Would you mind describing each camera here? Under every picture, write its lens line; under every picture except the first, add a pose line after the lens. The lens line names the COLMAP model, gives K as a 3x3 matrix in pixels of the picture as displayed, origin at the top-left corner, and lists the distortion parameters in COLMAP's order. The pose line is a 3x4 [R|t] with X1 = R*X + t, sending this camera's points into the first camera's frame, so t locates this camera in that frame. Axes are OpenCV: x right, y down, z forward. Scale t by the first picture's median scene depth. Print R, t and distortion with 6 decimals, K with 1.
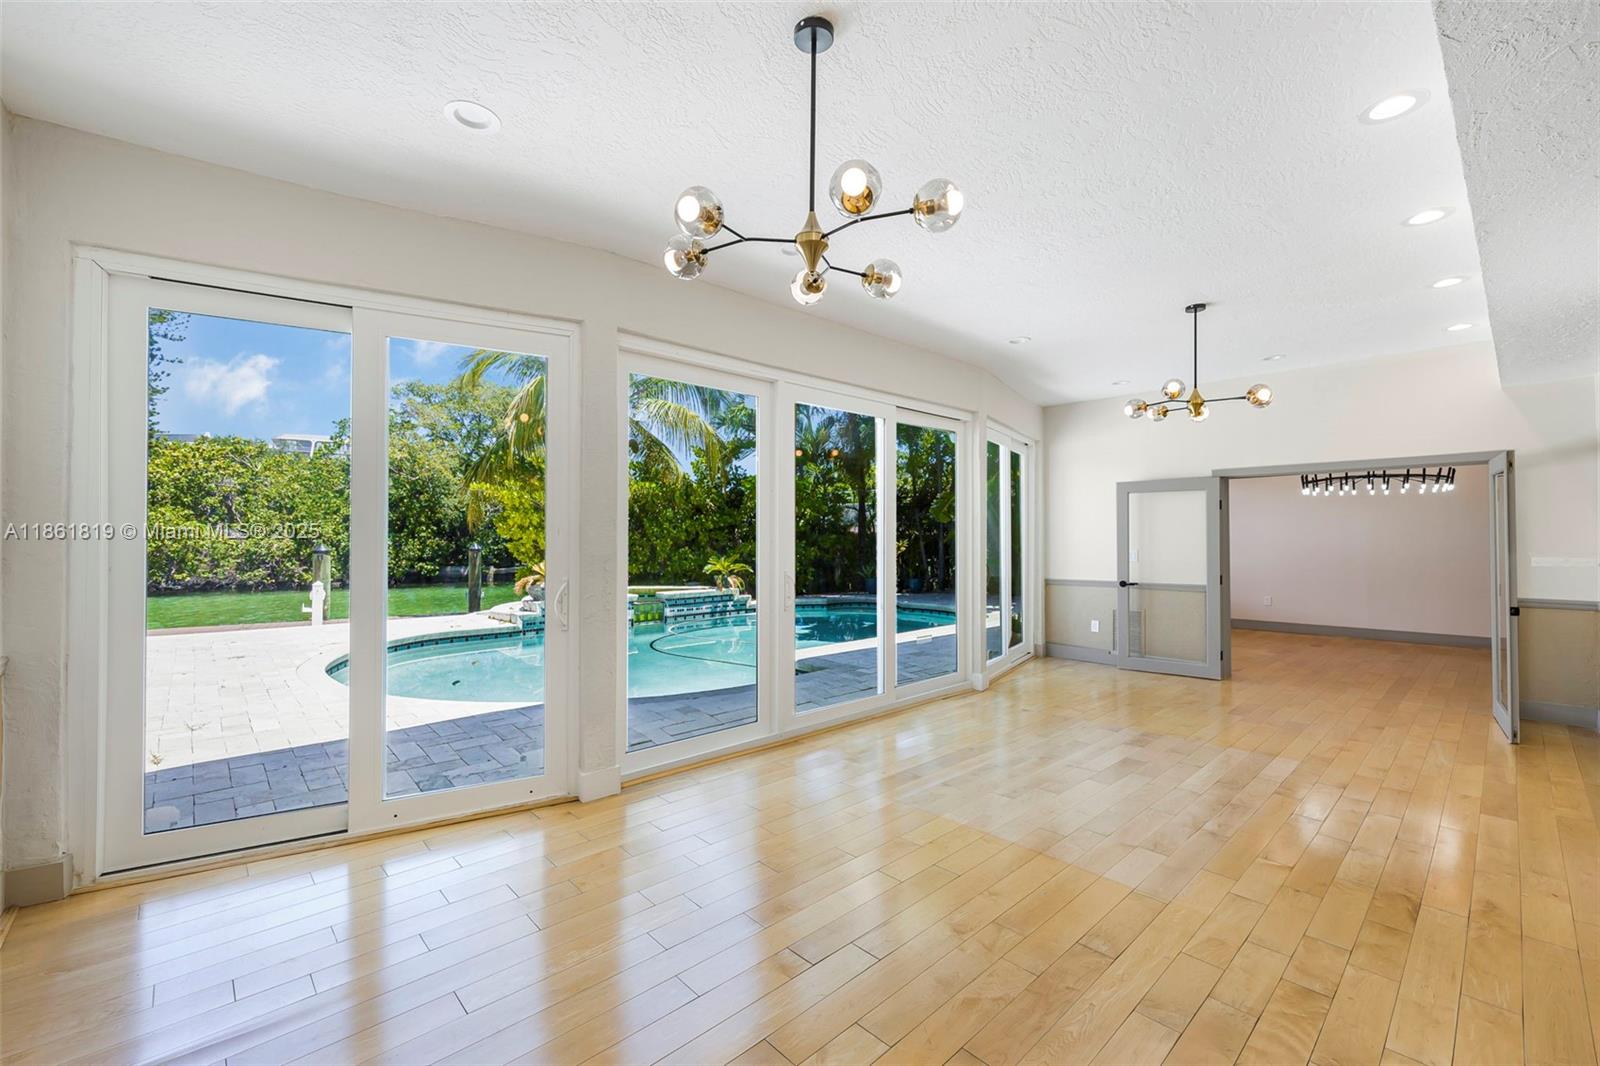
lens RADIAL K [[667.0, 0, 792.3], [0, 667.0, 529.6], [0, 0, 1]] dist [0.003668, -0.000217]
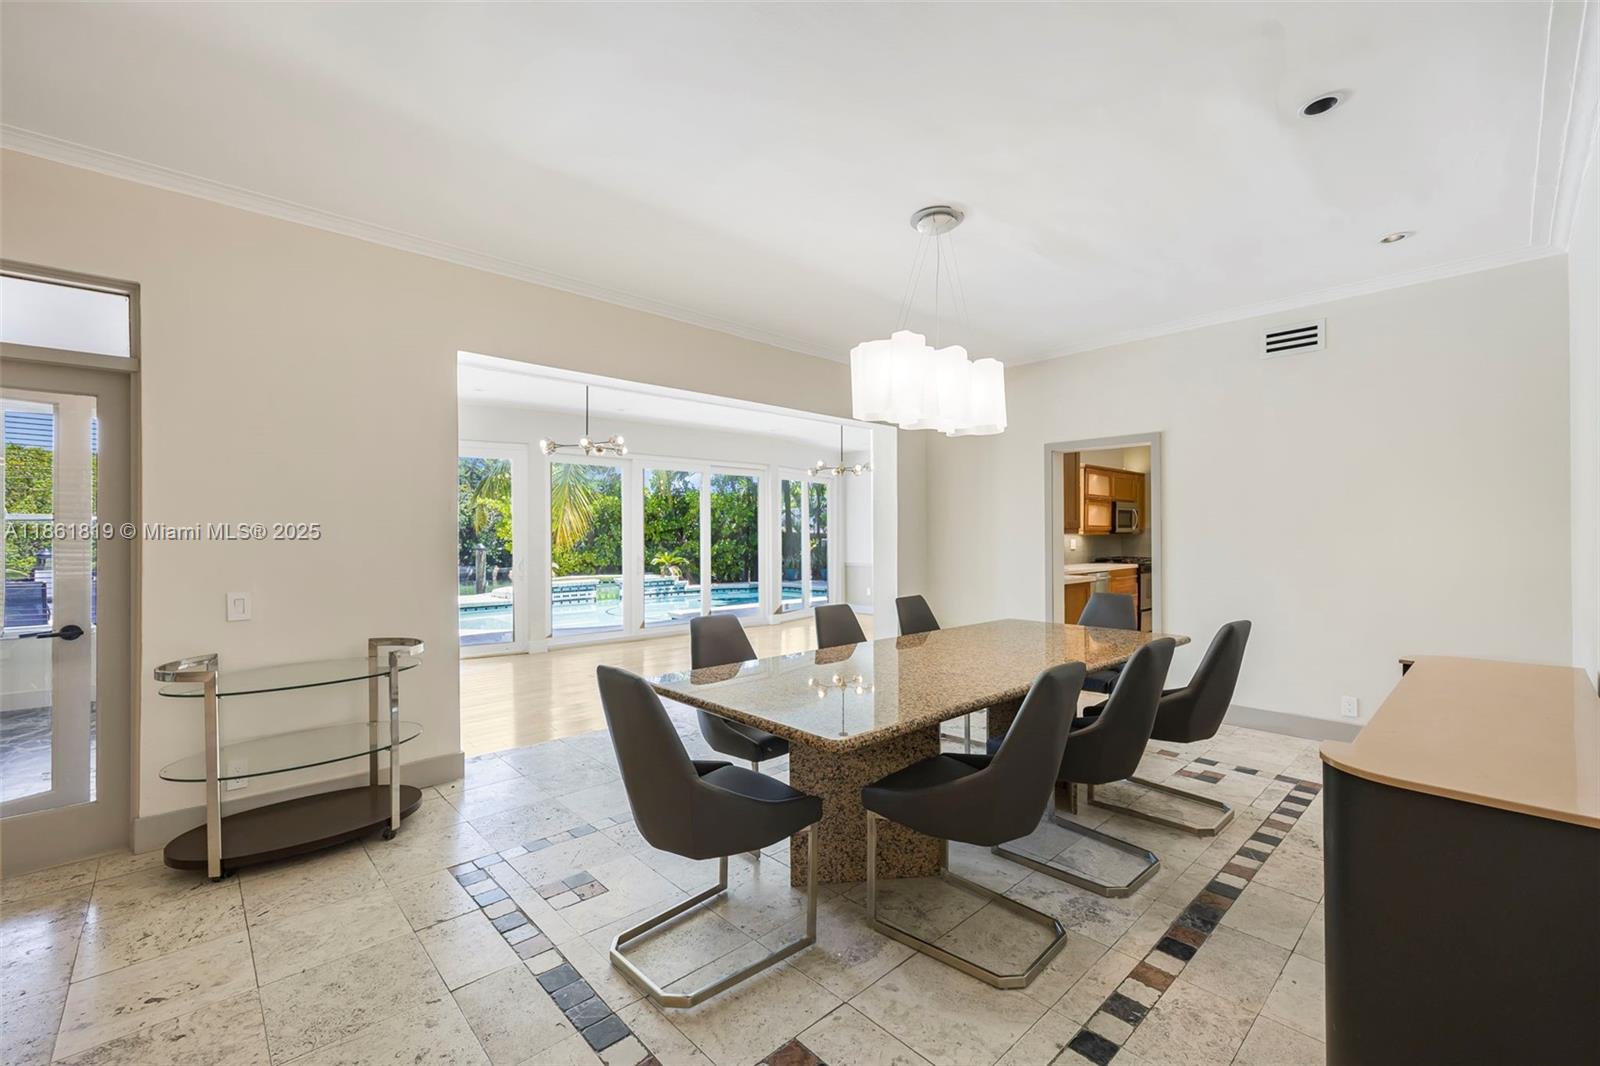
lens RADIAL K [[667.0, 0, 802.5], [0, 667.0, 533.6], [0, 0, 1]] dist [0.003668, -0.000217]
pose [[0.999956, -0.006401, 0.006804, 0.163235], [0.006358, 0.999960, 0.006351, -0.003738], [-0.006844, -0.006307, 0.999957, -0.347473]]
